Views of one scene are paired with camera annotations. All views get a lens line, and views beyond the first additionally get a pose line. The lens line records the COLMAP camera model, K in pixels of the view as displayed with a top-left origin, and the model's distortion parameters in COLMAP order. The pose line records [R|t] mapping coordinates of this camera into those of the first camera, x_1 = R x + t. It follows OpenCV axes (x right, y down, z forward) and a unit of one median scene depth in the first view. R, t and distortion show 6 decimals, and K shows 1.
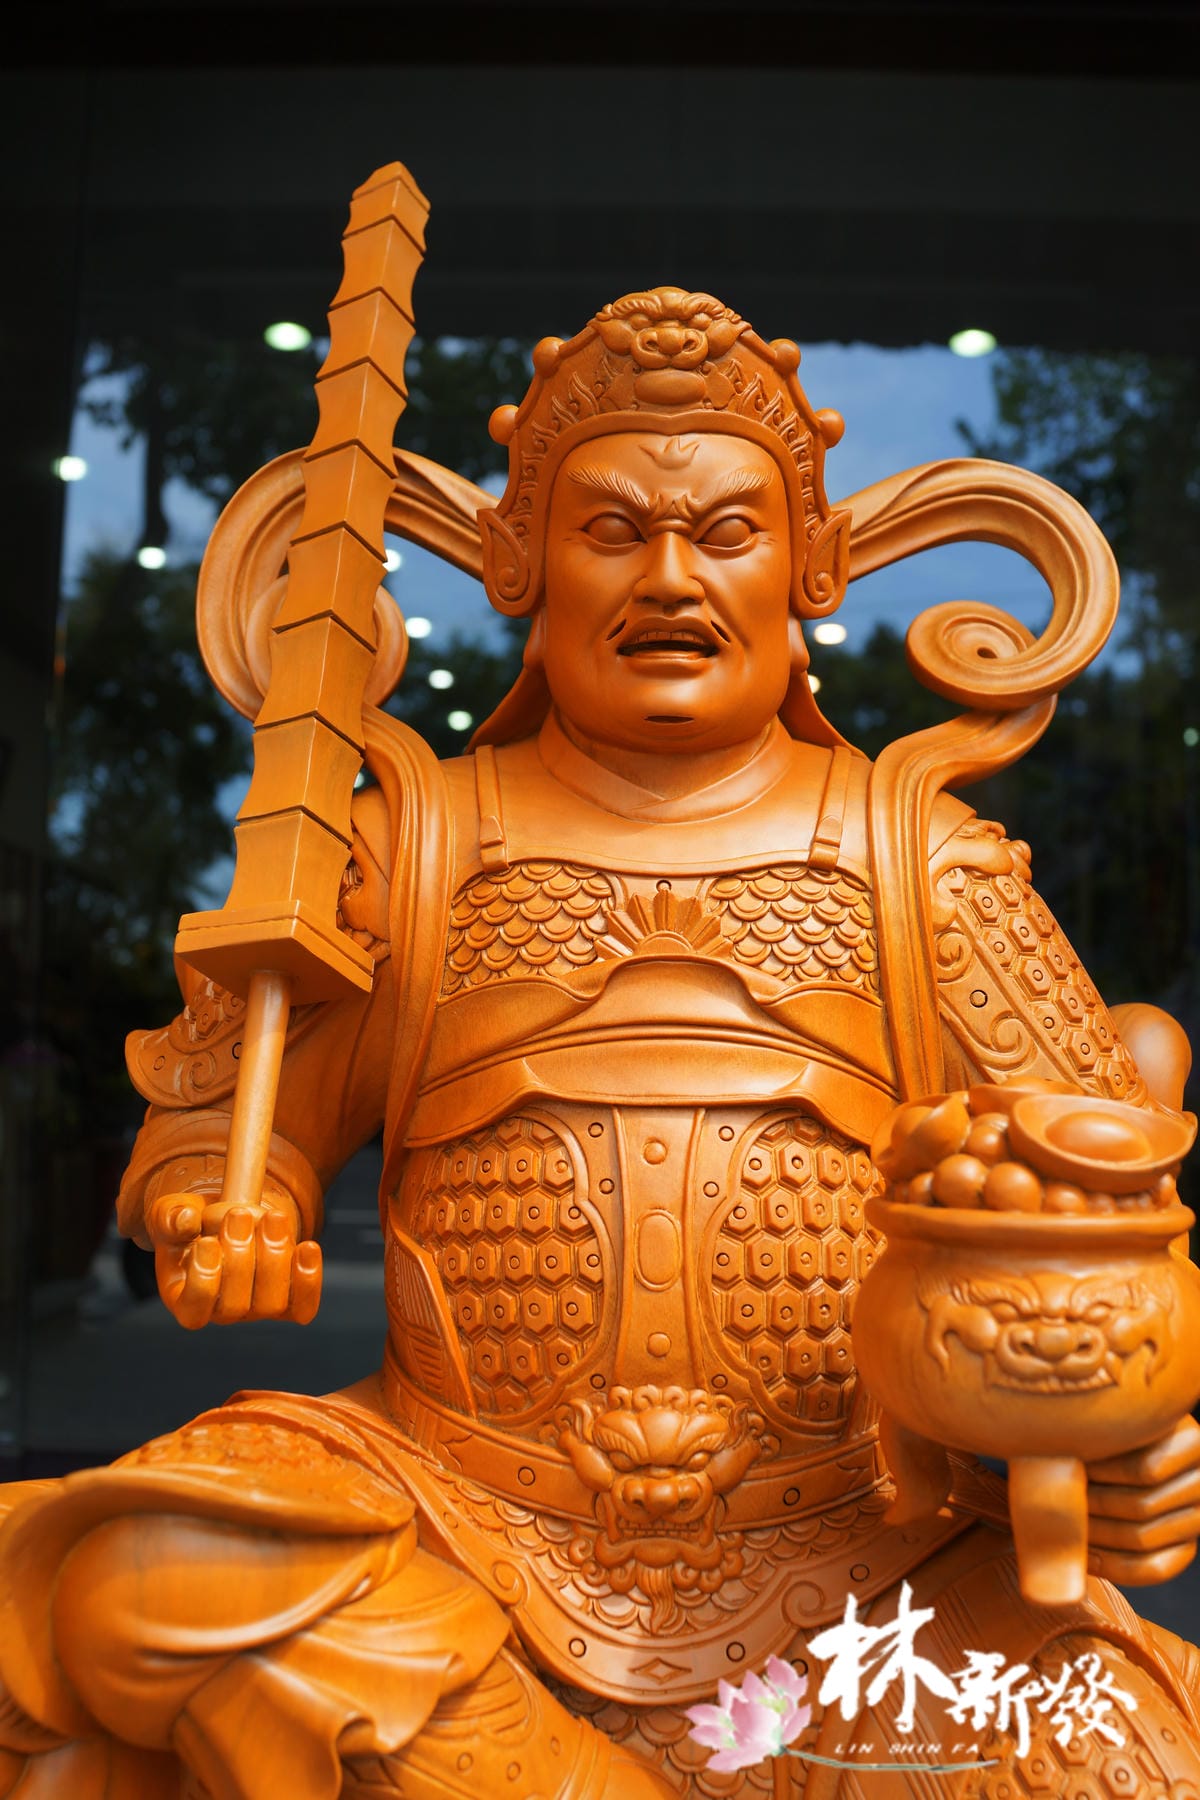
lens RADIAL K [[1755.5, 0, 599.0], [0, 1755.5, 895.0], [0, 0, 1]] dist [-0.079164, 0.000403]
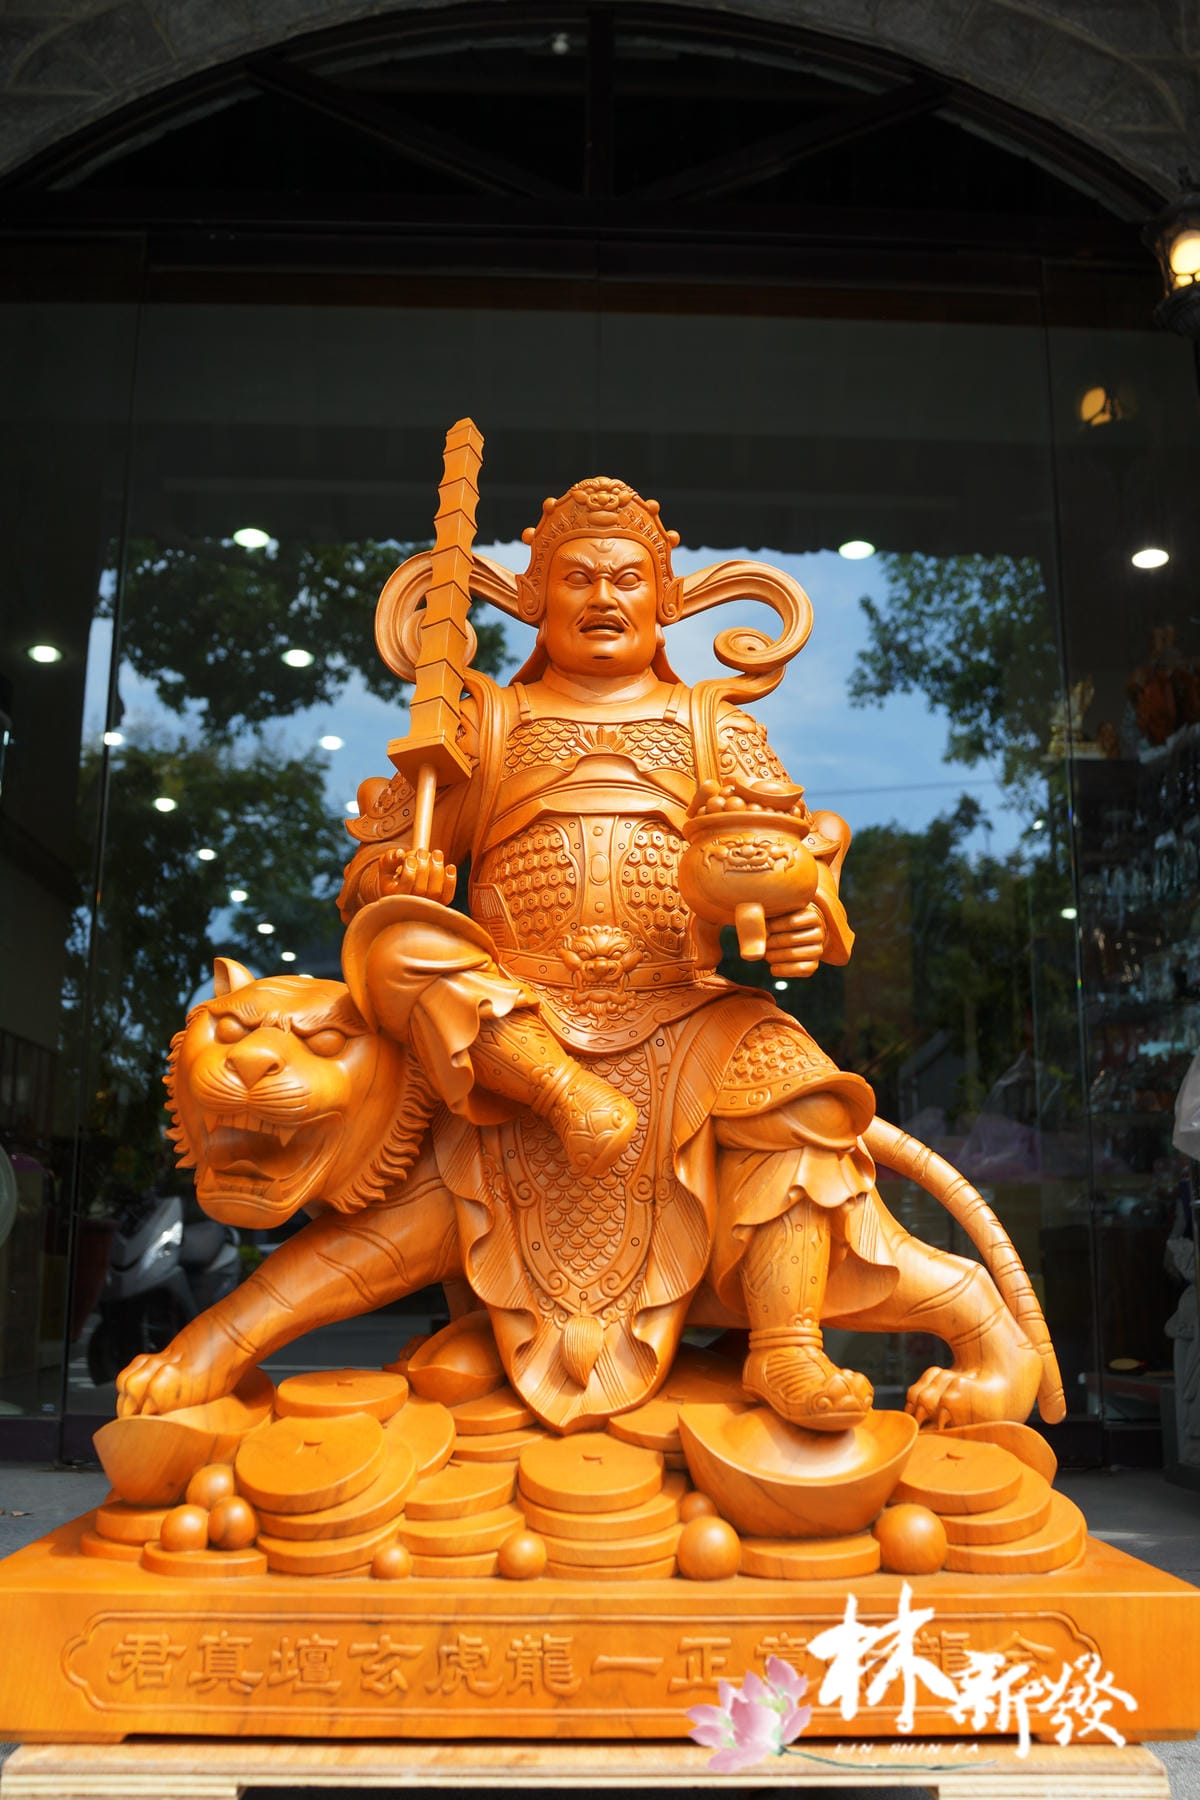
lens RADIAL K [[1737.0, 0, 594.4], [0, 1737.0, 893.8], [0, 0, 1]] dist [-0.073921, -0.022896]
pose [[0.999028, 0.002907, 0.043982, -0.071378], [0.002155, 0.993408, -0.114612, 0.474047], [-0.044025, 0.114595, 0.992436, -1.244107]]
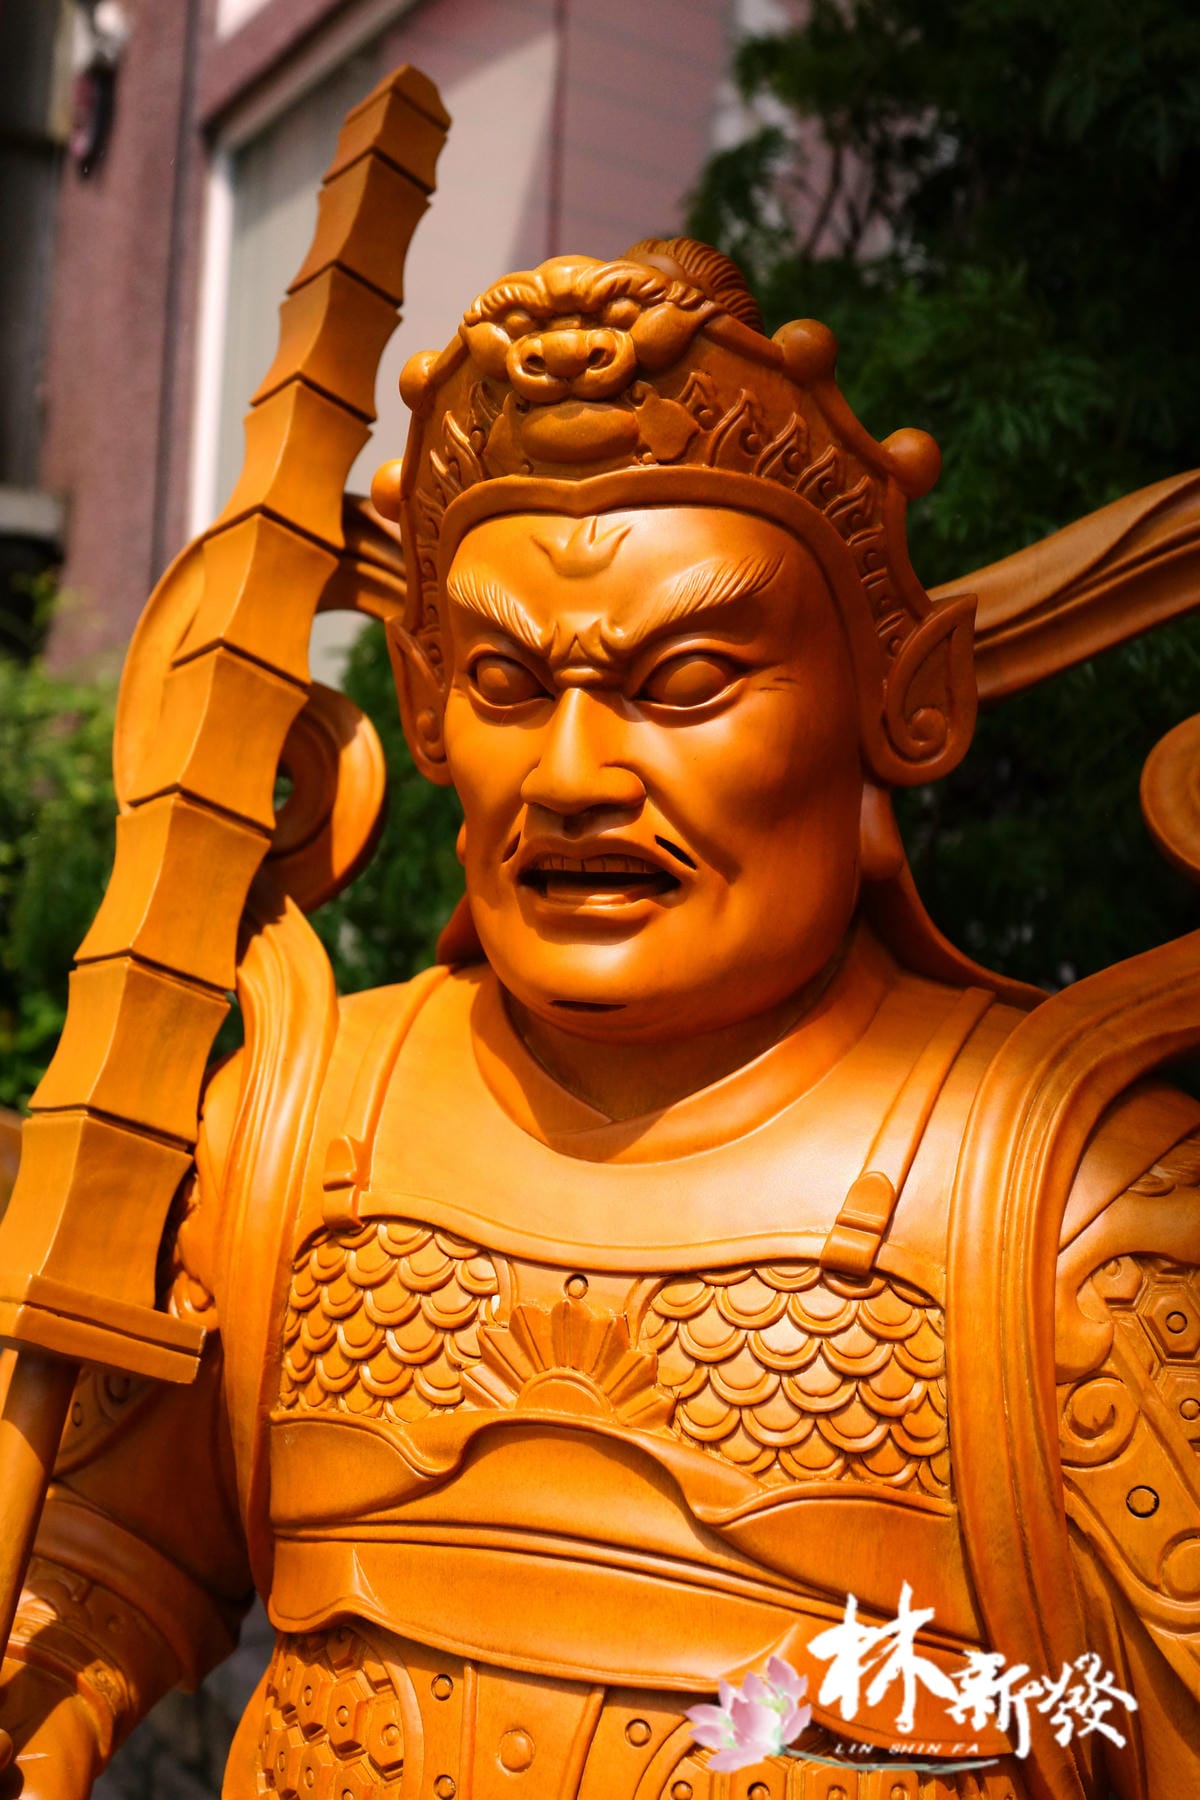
lens RADIAL K [[1814.6, 0, 597.4], [0, 1814.6, 887.3], [0, 0, 1]] dist [-0.069082, -0.111021]
pose [[0.947329, 0.010191, -0.320099, 0.238122], [0.008104, 0.998411, 0.055771, -0.173931], [0.320159, -0.055428, 0.945741, 0.429257]]
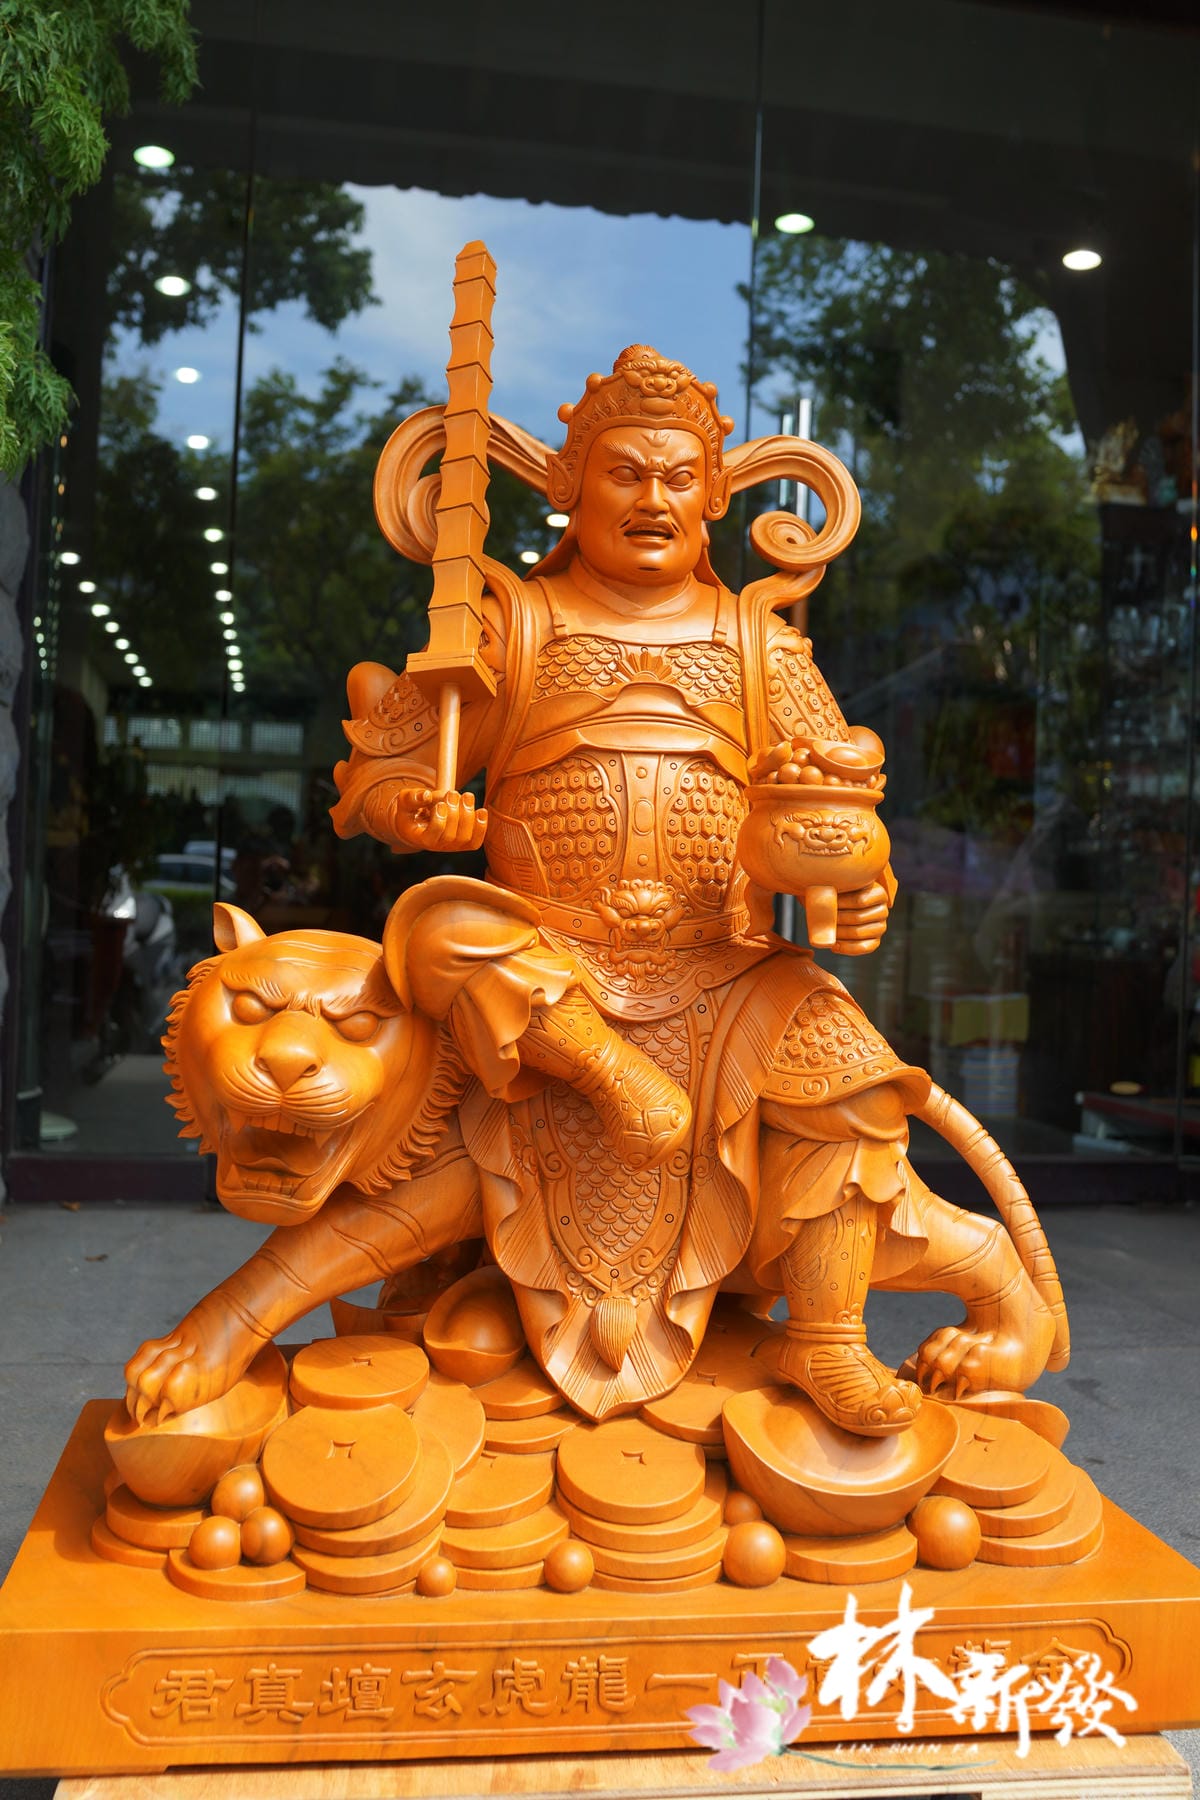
lens RADIAL K [[1737.0, 0, 594.4], [0, 1737.0, 893.8], [0, 0, 1]] dist [-0.073921, -0.022896]
pose [[0.986132, 0.021430, 0.164571, -0.353576], [-0.037238, 0.994915, 0.093578, 0.092620], [-0.161729, -0.098409, 0.981916, -1.037923]]
